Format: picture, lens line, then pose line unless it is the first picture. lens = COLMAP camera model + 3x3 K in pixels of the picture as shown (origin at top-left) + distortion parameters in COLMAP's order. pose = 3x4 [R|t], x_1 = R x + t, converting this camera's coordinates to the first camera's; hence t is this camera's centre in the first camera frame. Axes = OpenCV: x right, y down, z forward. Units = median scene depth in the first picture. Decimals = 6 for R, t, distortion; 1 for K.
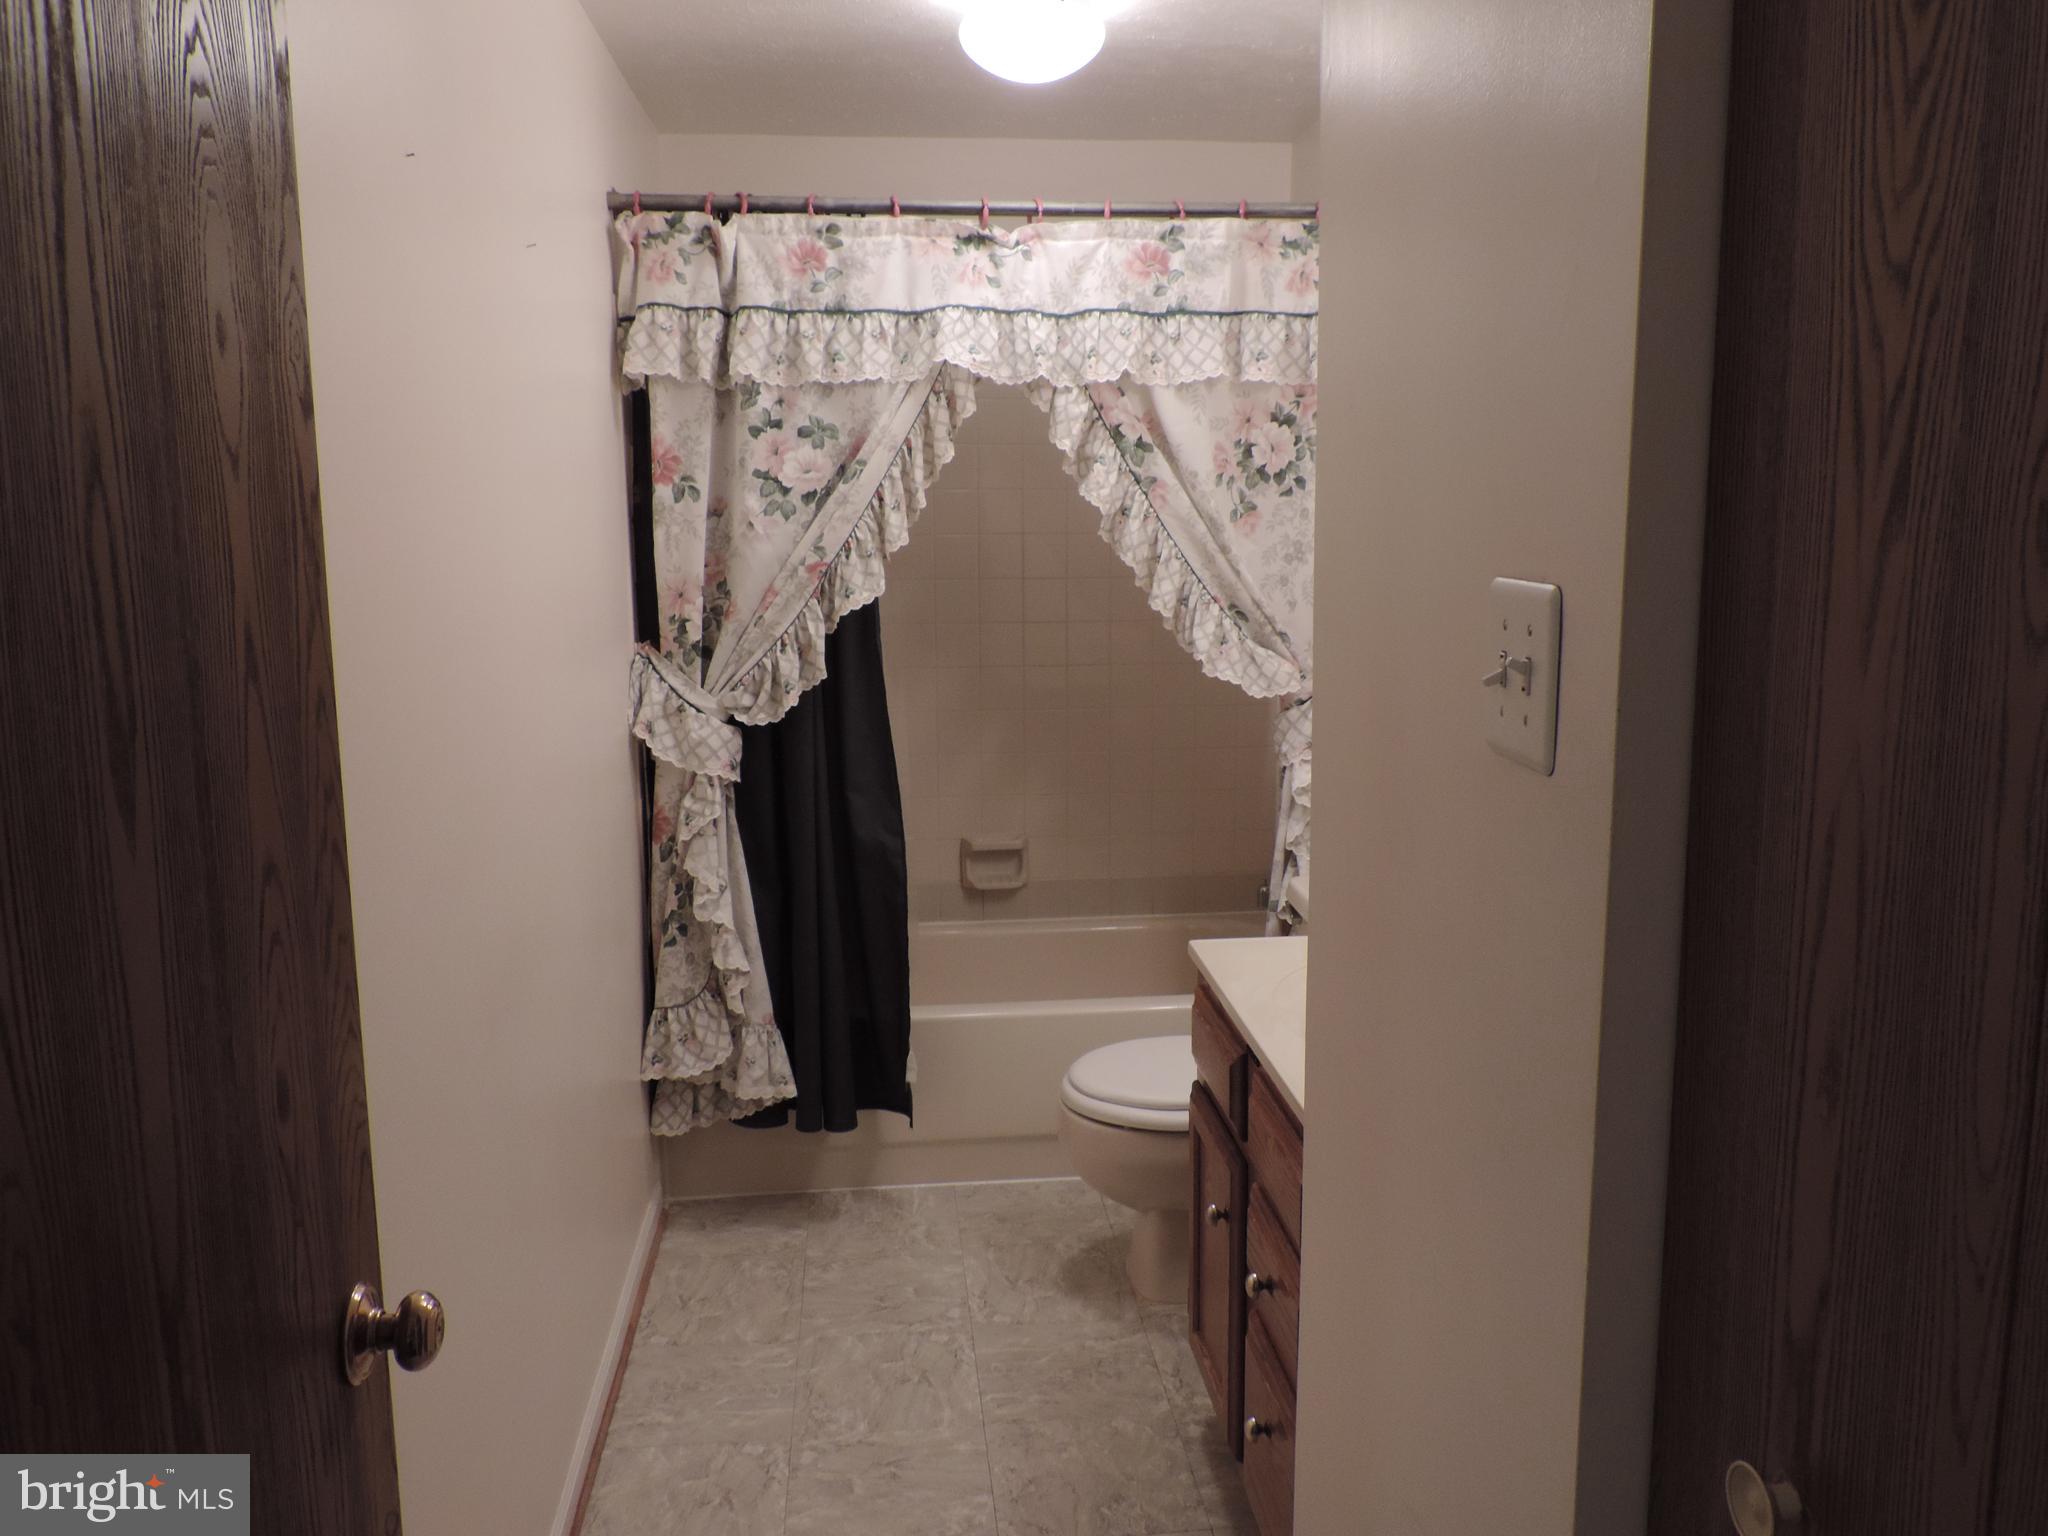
lens RADIAL K [[1613.2, 0, 1024.9], [0, 1613.2, 766.8], [0, 0, 1]] dist [-0.020701, 0.010655]
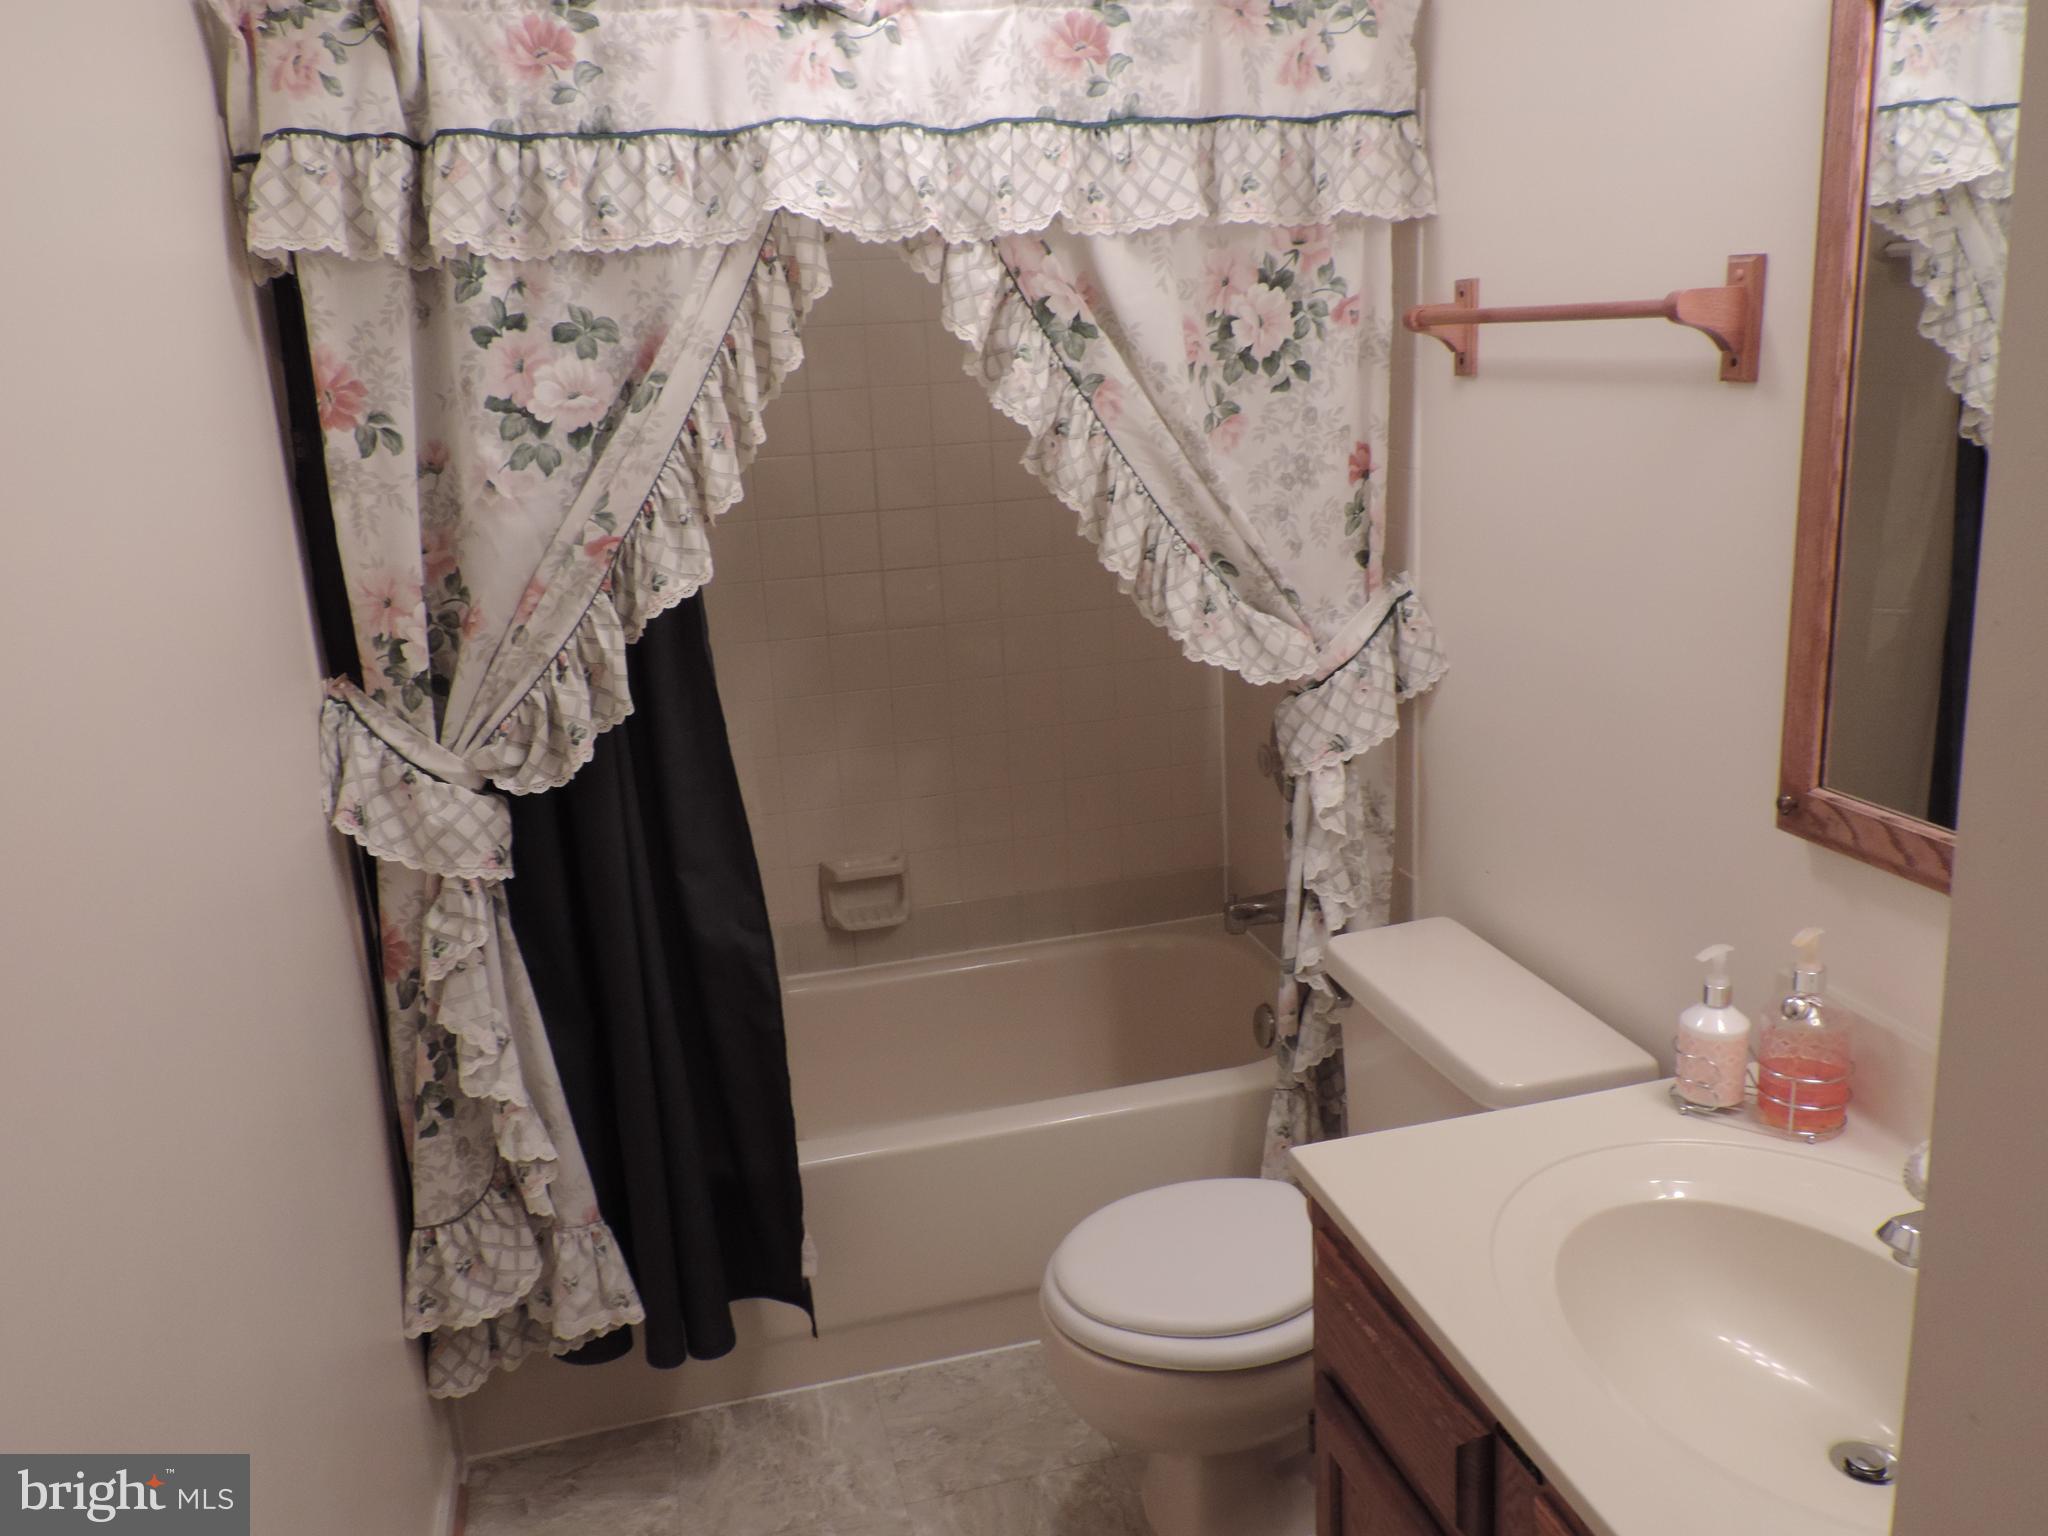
lens RADIAL K [[1613.2, 0, 1022.1], [0, 1613.2, 768.2], [0, 0, 1]] dist [-0.020701, 0.010655]
pose [[0.987191, -0.083793, 0.135764, -0.057939], [0.071366, 0.993016, 0.093952, -0.082925], [-0.142688, -0.083060, 0.986276, 0.331120]]
